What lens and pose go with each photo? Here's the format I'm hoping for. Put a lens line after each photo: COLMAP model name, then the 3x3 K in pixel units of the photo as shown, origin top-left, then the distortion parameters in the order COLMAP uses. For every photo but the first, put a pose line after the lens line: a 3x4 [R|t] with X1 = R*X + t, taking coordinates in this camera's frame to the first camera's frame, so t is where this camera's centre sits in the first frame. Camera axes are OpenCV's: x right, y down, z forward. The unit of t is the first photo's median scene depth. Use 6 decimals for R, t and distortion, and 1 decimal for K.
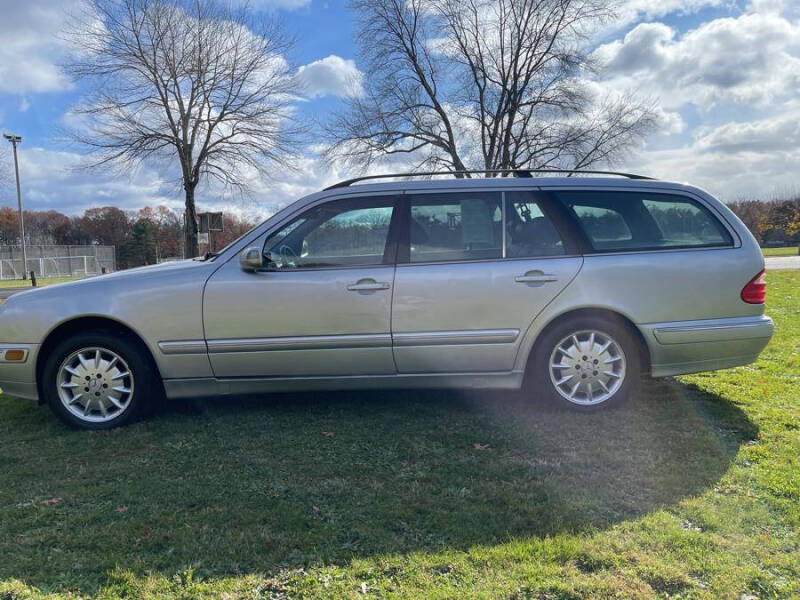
lens RADIAL K [[603.8, 0, 396.5], [0, 603.8, 300.7], [0, 0, 1]] dist [0.080436, -0.110218]
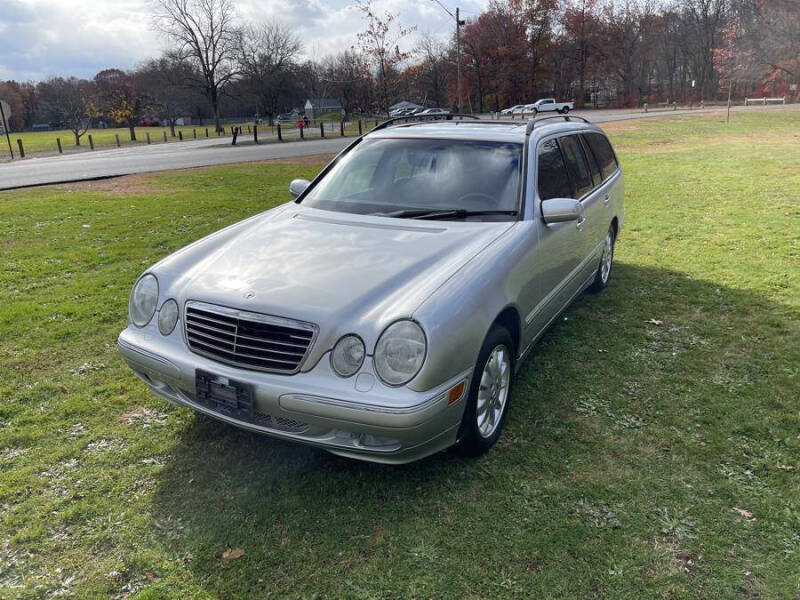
lens RADIAL K [[603.8, 0, 398.7], [0, 603.8, 296.3], [0, 0, 1]] dist [0.080436, -0.110218]
pose [[0.471457, -0.242047, 0.848022, -1.206989], [0.087887, 0.969706, 0.227917, -0.181472], [-0.877499, -0.032923, 0.478447, 0.719228]]
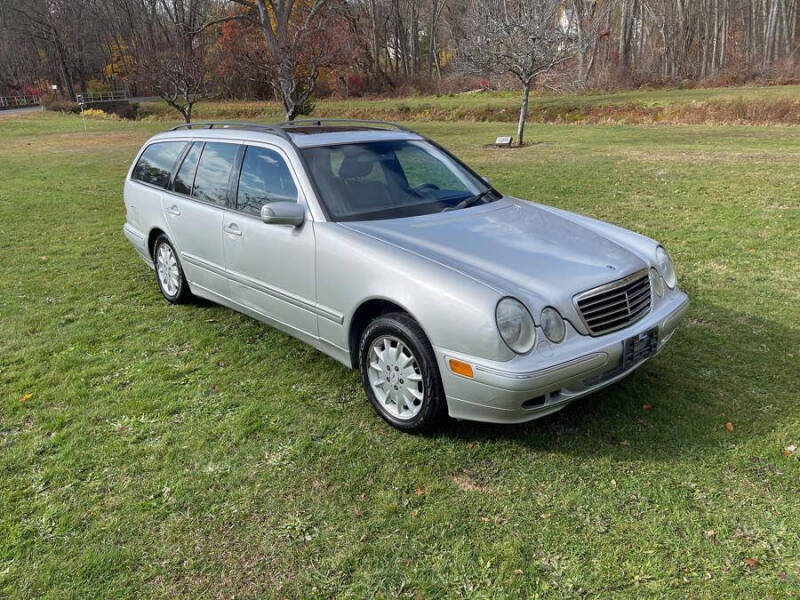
lens RADIAL K [[603.8, 0, 399.1], [0, 603.8, 300.0], [0, 0, 1]] dist [0.080436, -0.110218]
pose [[-0.672572, -0.189440, 0.715374, -1.098982], [0.115919, 0.927778, 0.354670, -0.328582], [-0.730897, 0.321467, -0.602038, 1.963038]]
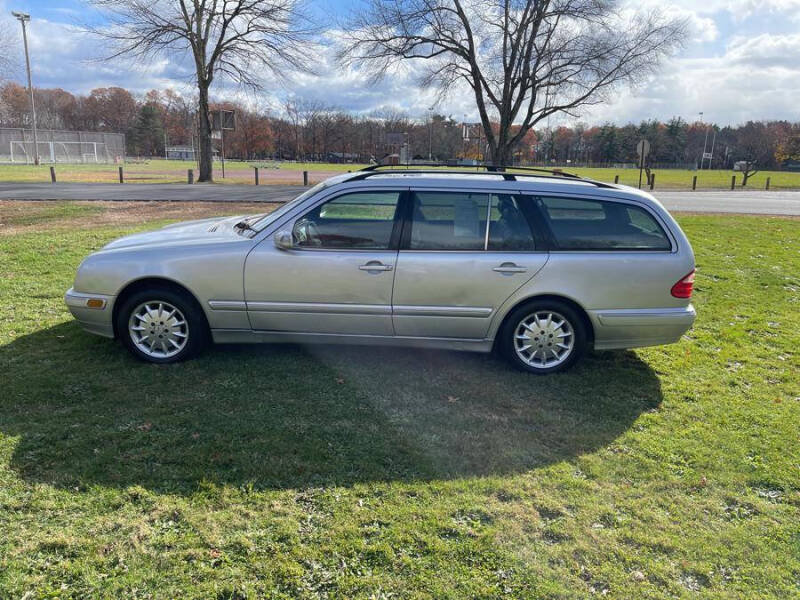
lens RADIAL K [[603.8, 0, 400.1], [0, 603.8, 296.5], [0, 0, 1]] dist [0.080436, -0.110218]
pose [[0.998180, 0.060300, -0.001081, 0.008898], [-0.059423, 0.986410, 0.153178, -0.156637], [0.010302, -0.152835, 0.988198, -0.245300]]
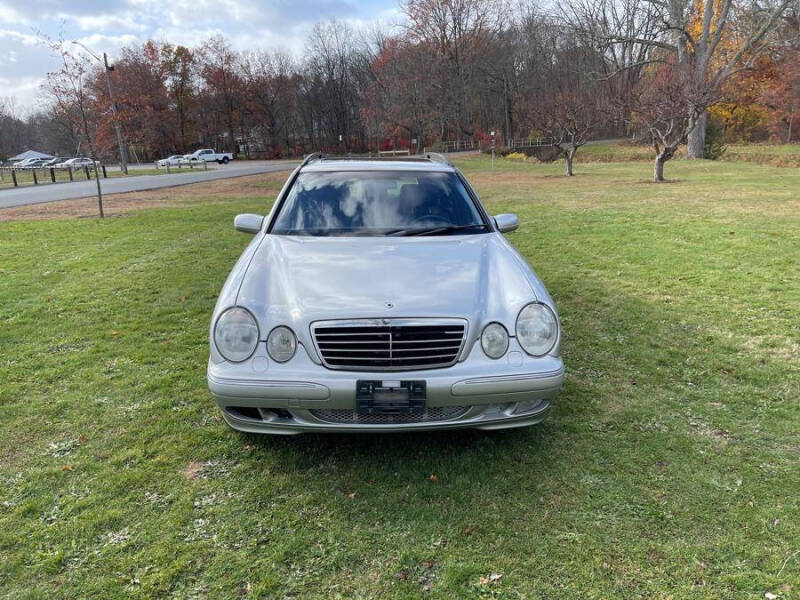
lens RADIAL K [[603.8, 0, 397.2], [0, 603.8, 301.4], [0, 0, 1]] dist [0.080436, -0.110218]
pose [[-0.056797, -0.209067, 0.976251, -1.437896], [0.113507, 0.970137, 0.214361, -0.203945], [-0.991912, 0.122986, -0.031370, 1.232165]]
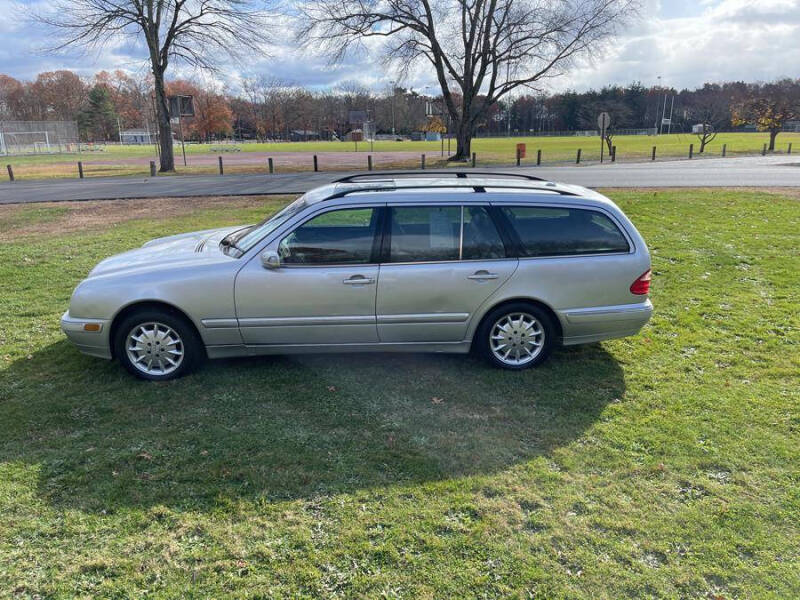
lens RADIAL K [[603.8, 0, 400.4], [0, 603.8, 303.5], [0, 0, 1]] dist [0.080436, -0.110218]
pose [[0.998719, 0.009191, 0.049749, -0.020579], [-0.019030, 0.979390, 0.201078, -0.241449], [-0.046876, -0.201767, 0.978311, -0.319550]]
